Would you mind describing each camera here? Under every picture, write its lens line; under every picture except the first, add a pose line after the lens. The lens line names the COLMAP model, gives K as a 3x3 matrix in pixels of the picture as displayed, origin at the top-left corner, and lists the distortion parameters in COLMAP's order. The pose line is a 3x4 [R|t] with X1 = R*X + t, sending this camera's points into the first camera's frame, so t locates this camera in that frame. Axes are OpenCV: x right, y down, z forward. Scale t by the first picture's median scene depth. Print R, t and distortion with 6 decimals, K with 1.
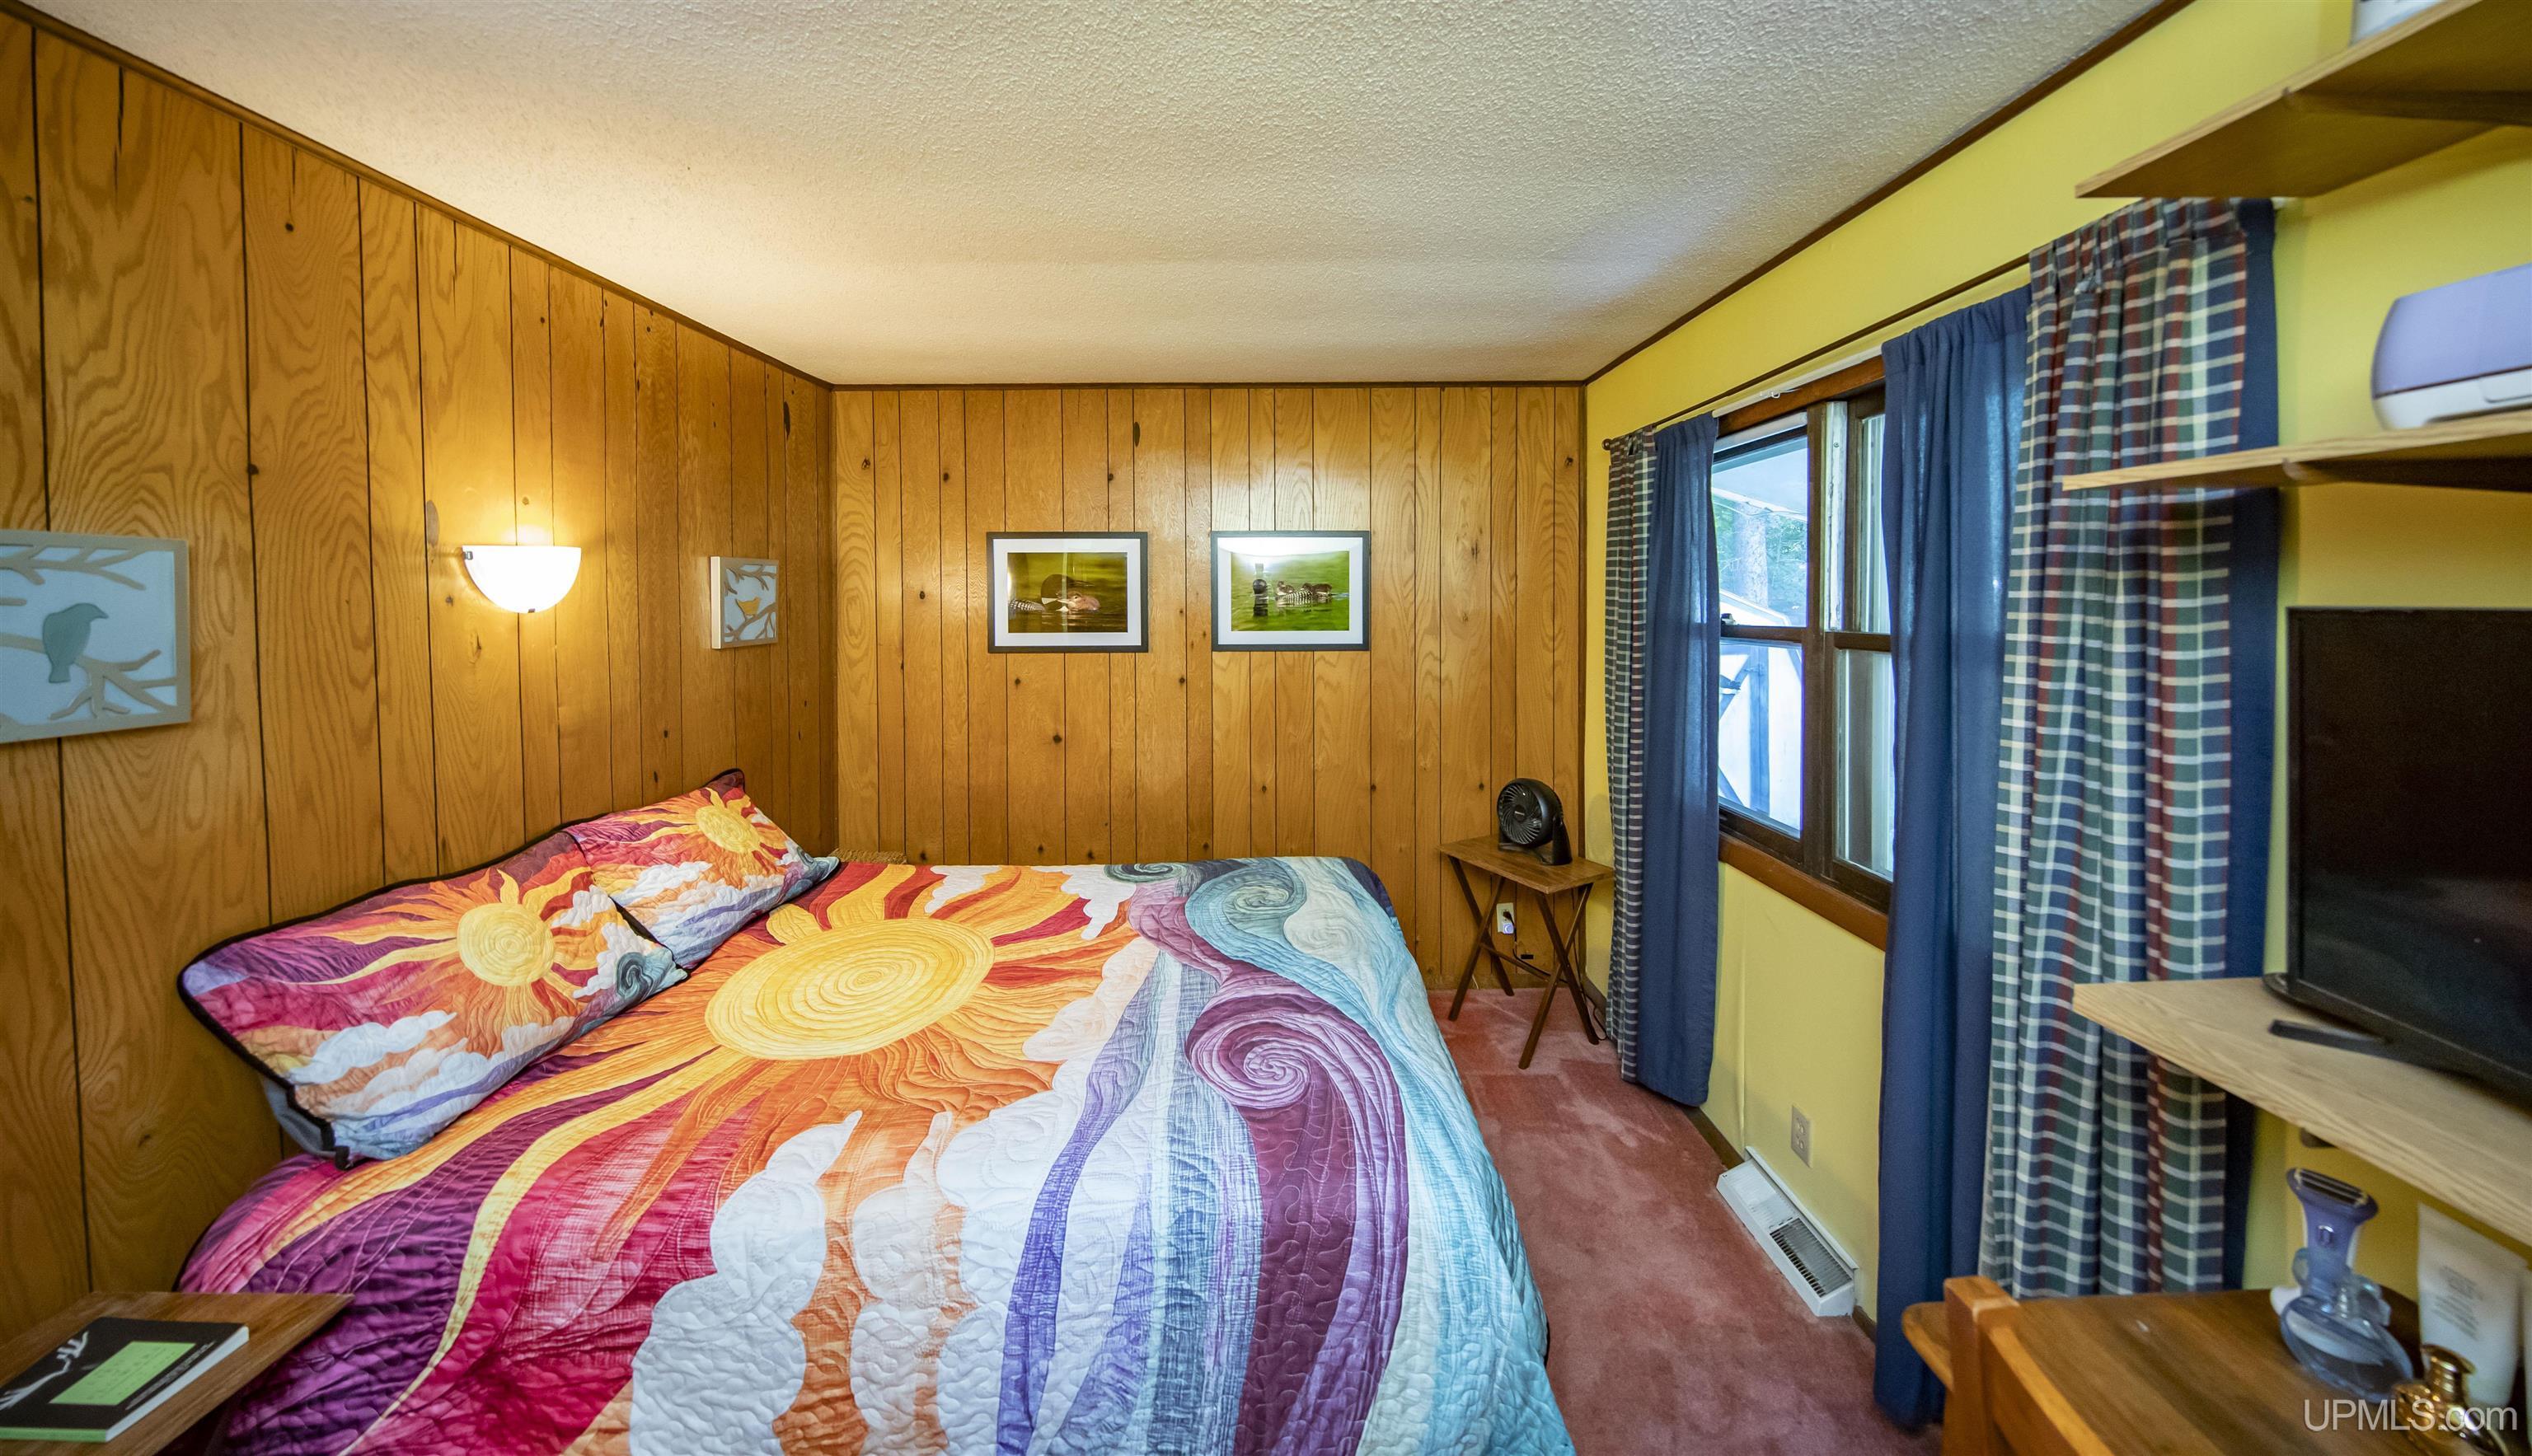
lens RADIAL K [[794.0, 0, 1269.9], [0, 794.0, 610.2], [0, 0, 1]] dist [0.001724, -0.003586]
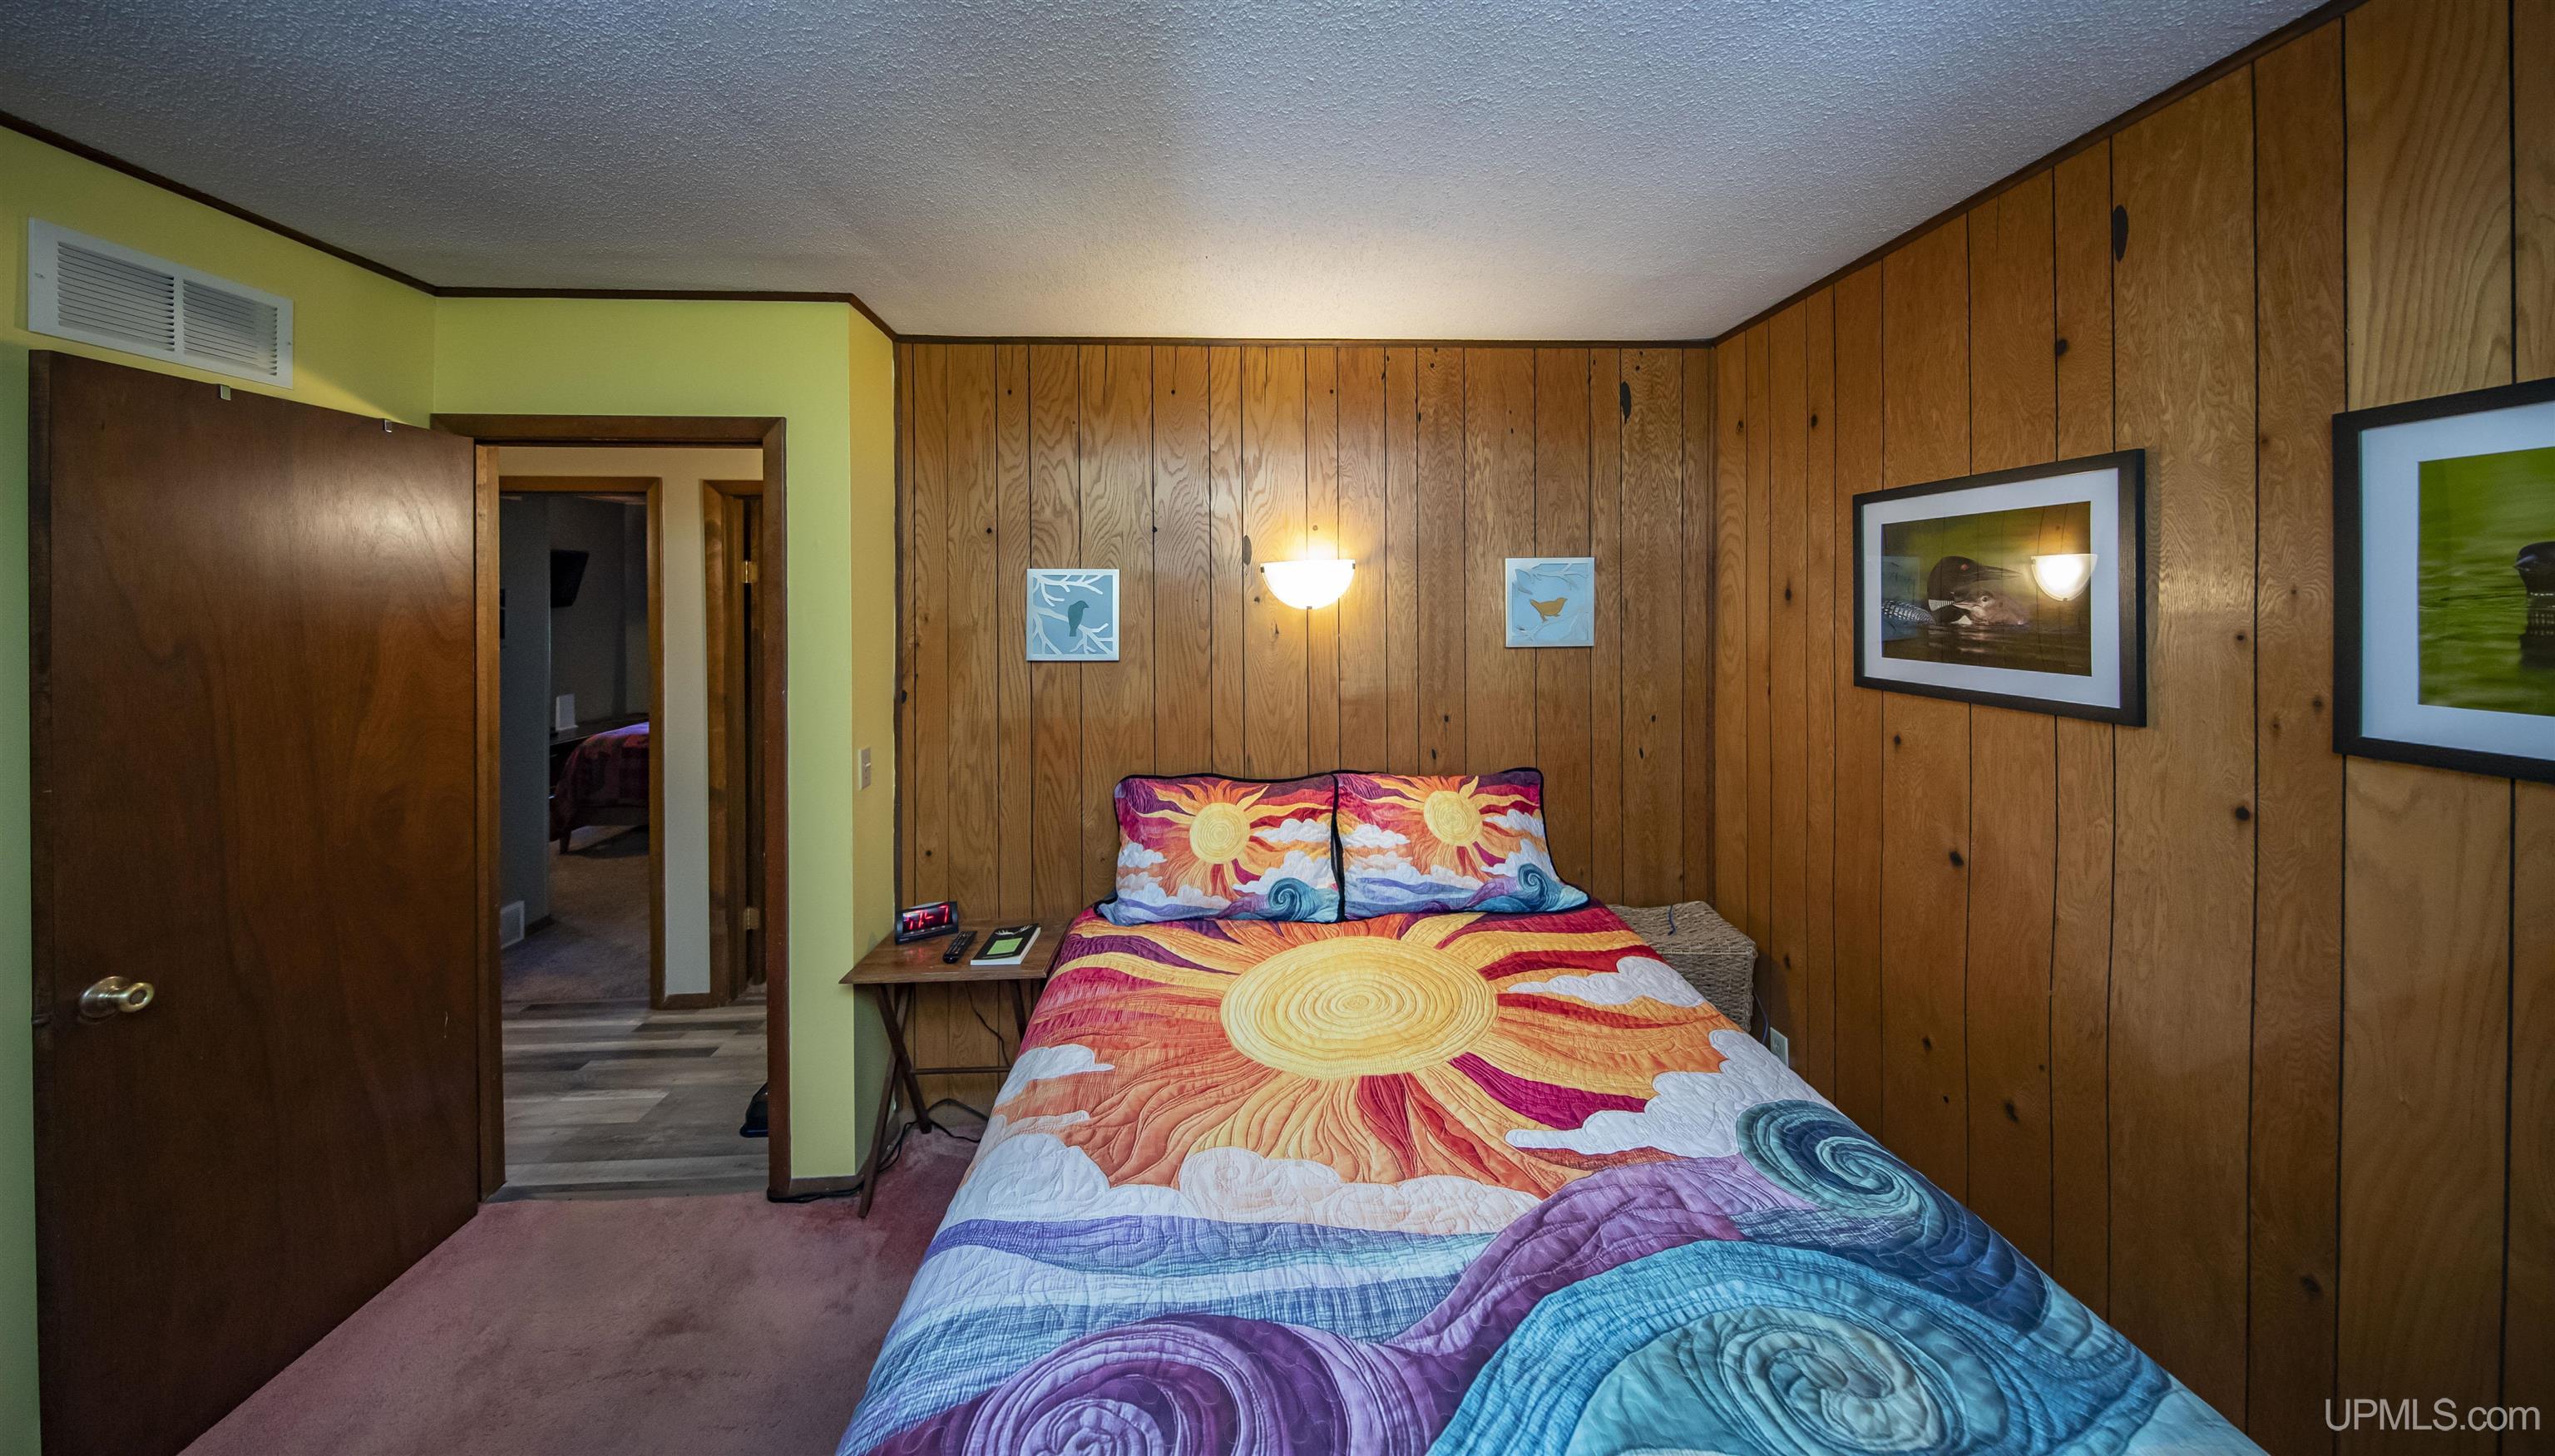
lens RADIAL K [[800.4, 0, 1280.4], [0, 800.4, 601.7], [0, 0, 1]] dist [0.009999, -0.006527]
pose [[0.044698, 0.009002, -0.998960, 0.514020], [-0.014887, 0.999854, 0.008344, -0.023057], [0.998890, 0.014499, 0.044825, 1.006117]]
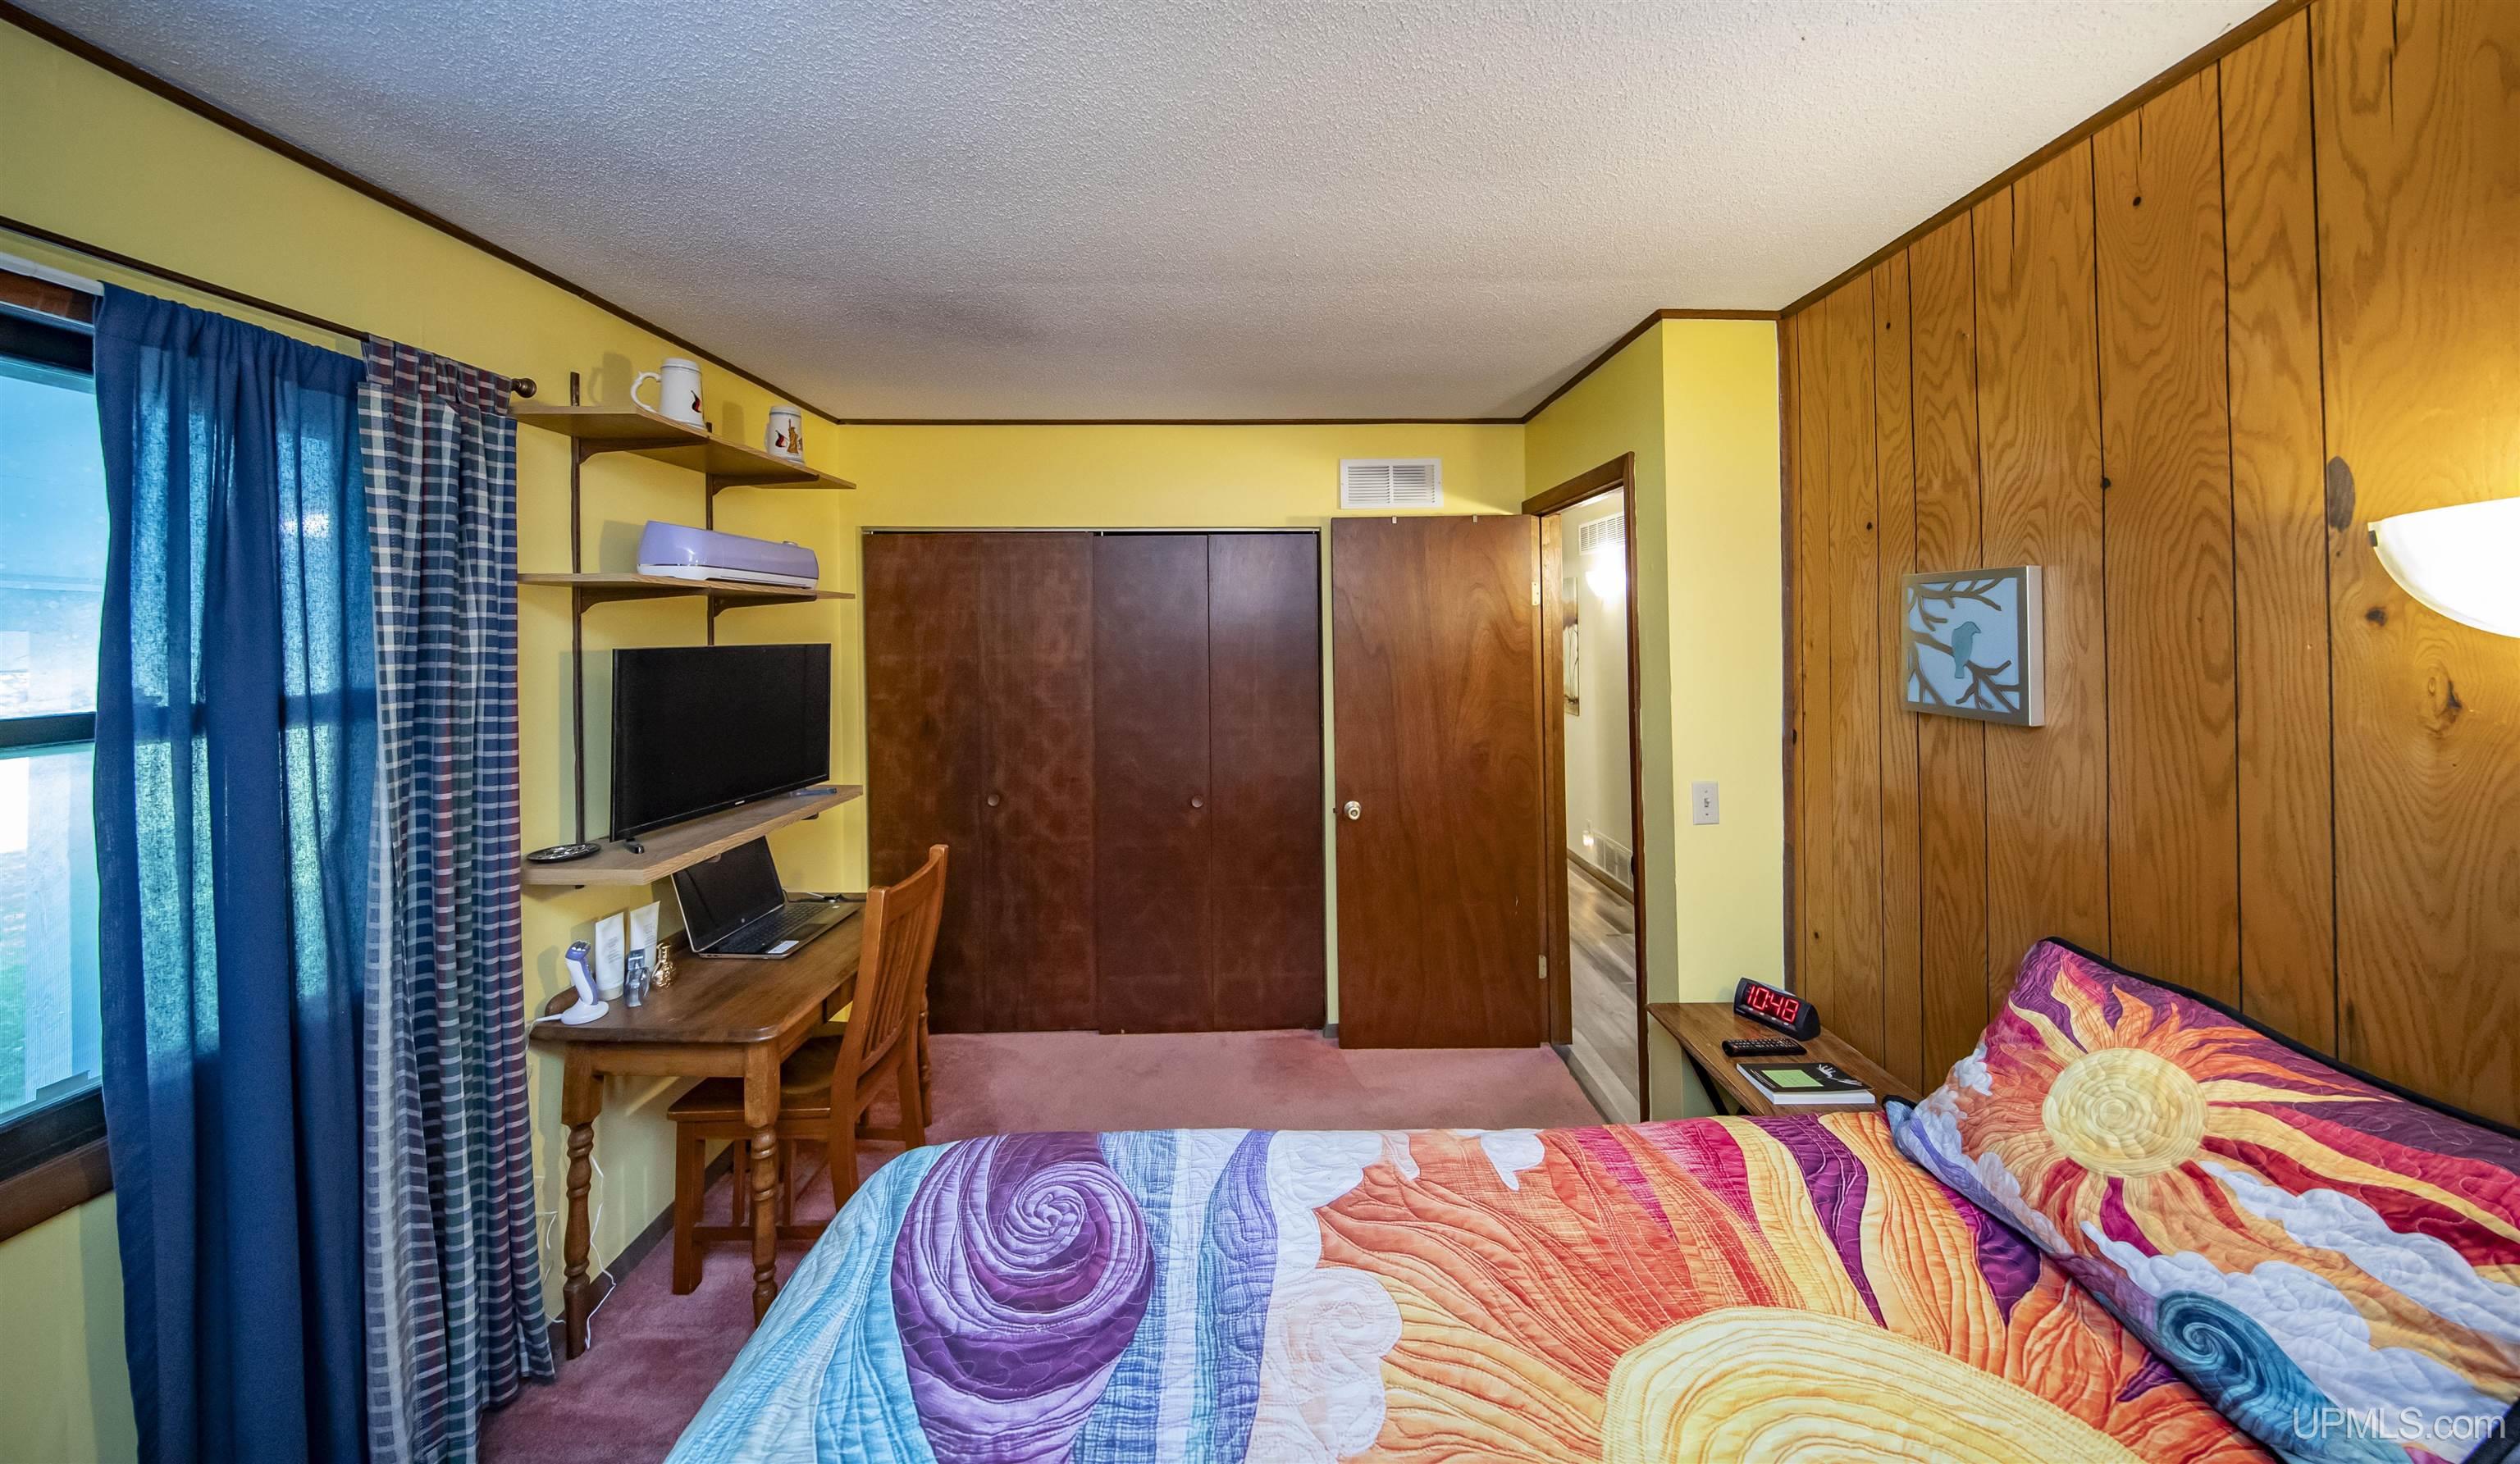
lens RADIAL K [[796.1, 0, 1263.3], [0, 796.1, 617.7], [0, 0, 1]] dist [0.012085, -0.006549]
pose [[-0.999786, 0.020400, 0.003315, -0.210488], [0.020414, 0.999782, 0.004408, -0.031997], [-0.003224, 0.004475, -0.999985, 1.648907]]
